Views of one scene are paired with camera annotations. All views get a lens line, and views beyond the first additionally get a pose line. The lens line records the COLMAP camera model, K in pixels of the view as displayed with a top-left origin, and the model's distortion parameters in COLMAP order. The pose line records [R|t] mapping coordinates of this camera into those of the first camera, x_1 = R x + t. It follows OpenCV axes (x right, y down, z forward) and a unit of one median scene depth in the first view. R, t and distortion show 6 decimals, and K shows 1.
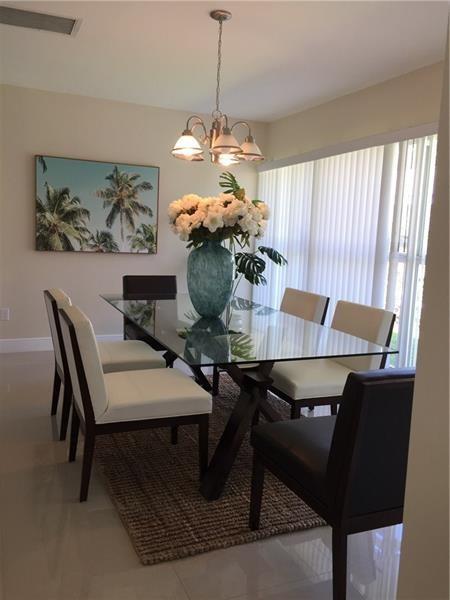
lens RADIAL K [[515.3, 0, 225.0], [0, 515.3, 300.0], [0, 0, 1]] dist [0.006121, 0.005665]
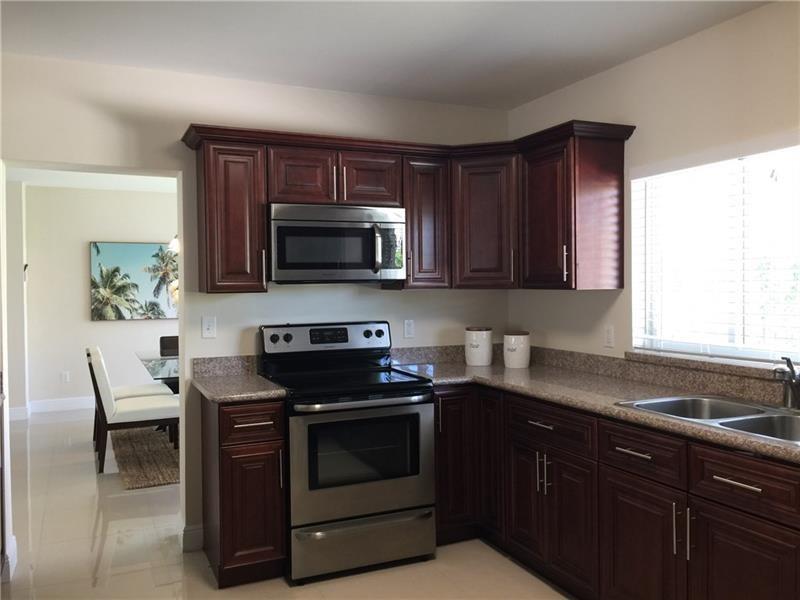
lens RADIAL K [[687.0, 0, 400.0], [0, 687.0, 300.0], [0, 0, 1]] dist [0.006121, 0.005665]
pose [[0.998319, -0.053886, 0.021344, 0.300671], [0.055866, 0.992713, -0.106769, 0.063314], [-0.015435, 0.107782, 0.994055, -0.569604]]
